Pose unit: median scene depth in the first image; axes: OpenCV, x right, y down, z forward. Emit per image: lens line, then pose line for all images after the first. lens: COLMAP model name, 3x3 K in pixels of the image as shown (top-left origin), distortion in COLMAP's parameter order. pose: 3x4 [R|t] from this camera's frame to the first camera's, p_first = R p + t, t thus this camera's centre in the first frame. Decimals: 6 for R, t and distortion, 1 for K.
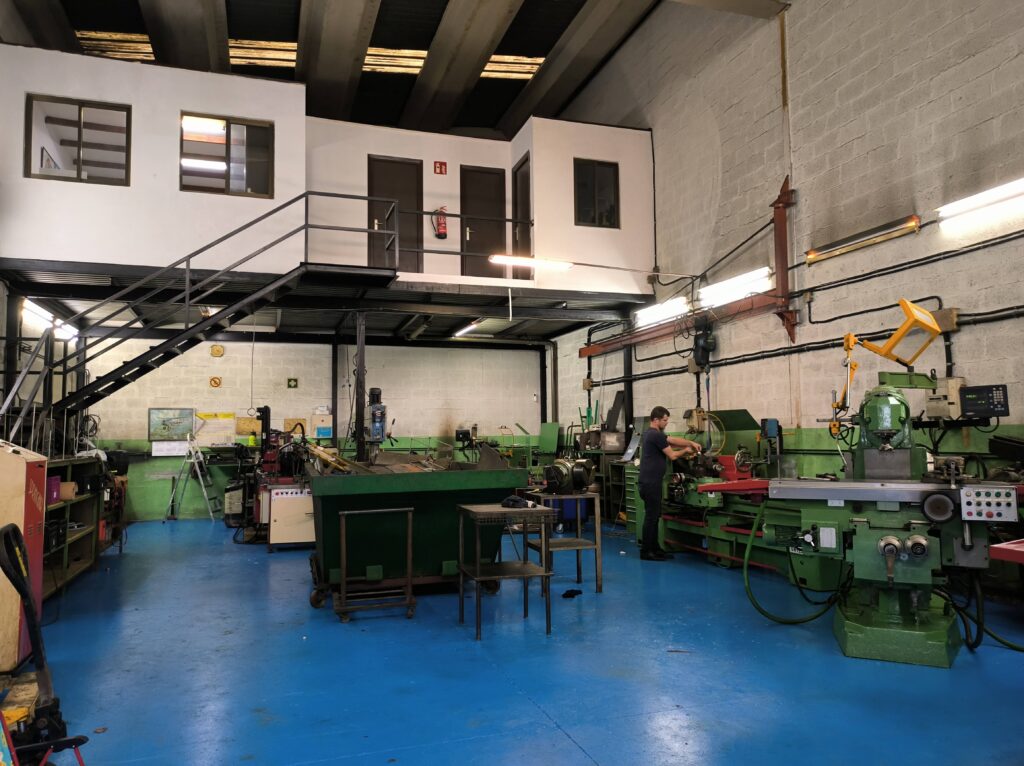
lens RADIAL K [[768.2, 0, 509.9], [0, 768.2, 377.8], [0, 0, 1]] dist [0.023931, -0.007588]
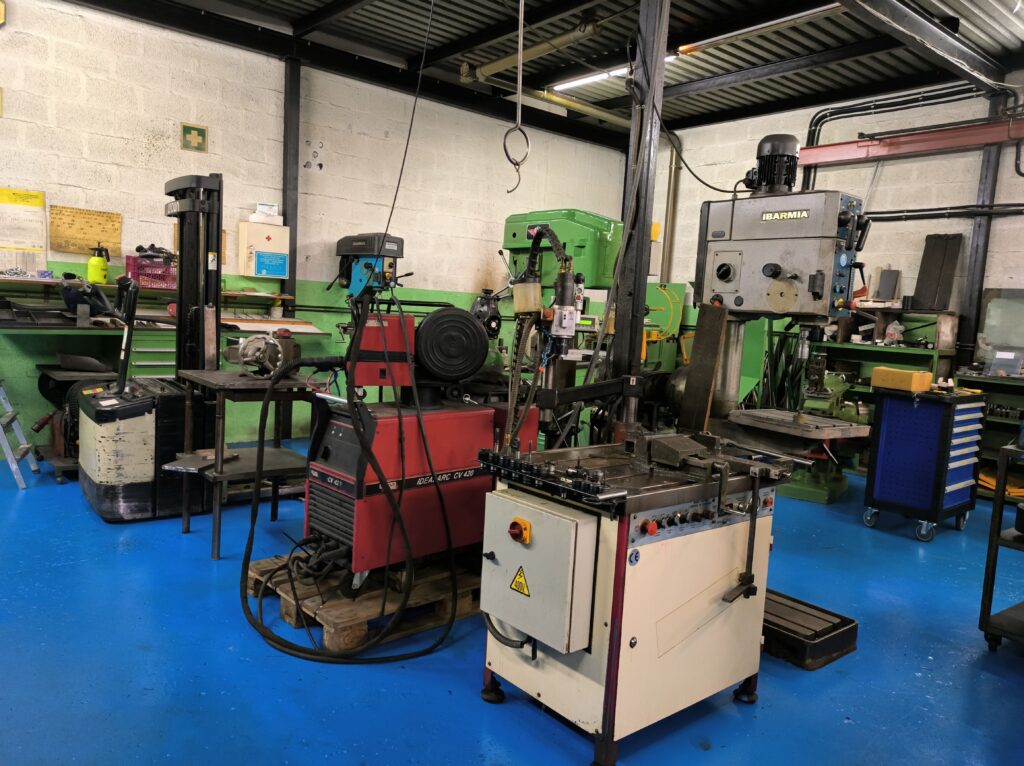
lens RADIAL K [[768.2, 0, 512.1], [0, 768.2, 385.1], [0, 0, 1]] dist [0.023931, -0.007588]
pose [[0.925787, 0.029239, 0.376913, -0.454313], [-0.100639, 0.980090, 0.171162, 0.079900], [-0.364403, -0.196391, 0.910297, 0.875421]]
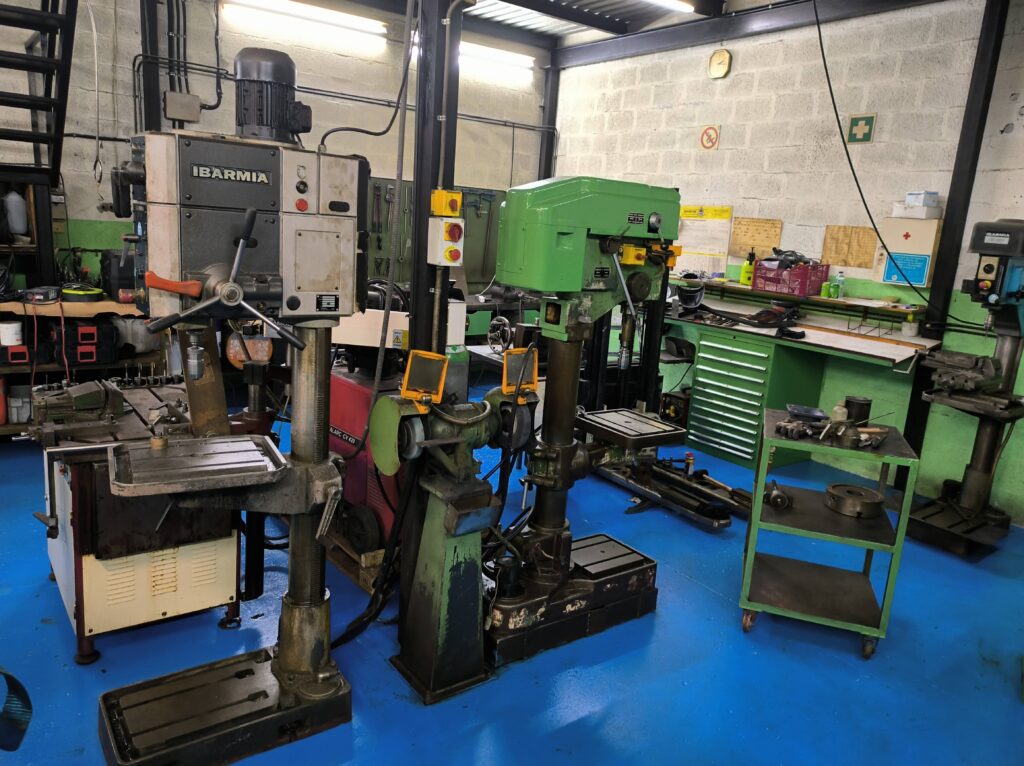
lens RADIAL K [[768.2, 0, 510.3], [0, 768.2, 380.6], [0, 0, 1]] dist [0.023931, -0.007588]
pose [[0.294196, 0.227352, -0.928310, 0.072588], [0.000197, 0.971280, 0.237938, 0.059193], [0.955745, -0.070183, 0.285702, 1.183254]]
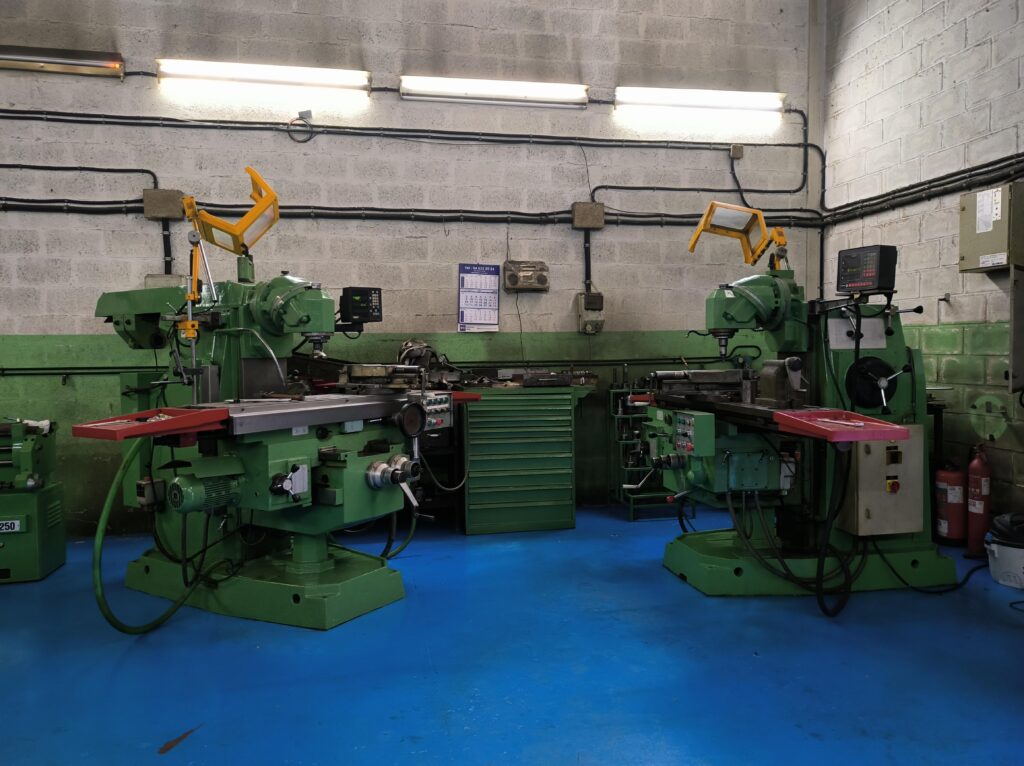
lens RADIAL K [[768.2, 0, 508.8], [0, 768.2, 382.7], [0, 0, 1]] dist [0.023931, -0.007588]
pose [[0.116032, -0.036922, 0.992559, -0.159260], [-0.068066, 0.996664, 0.045032, 0.039956], [-0.990911, -0.072785, 0.113132, 0.412130]]
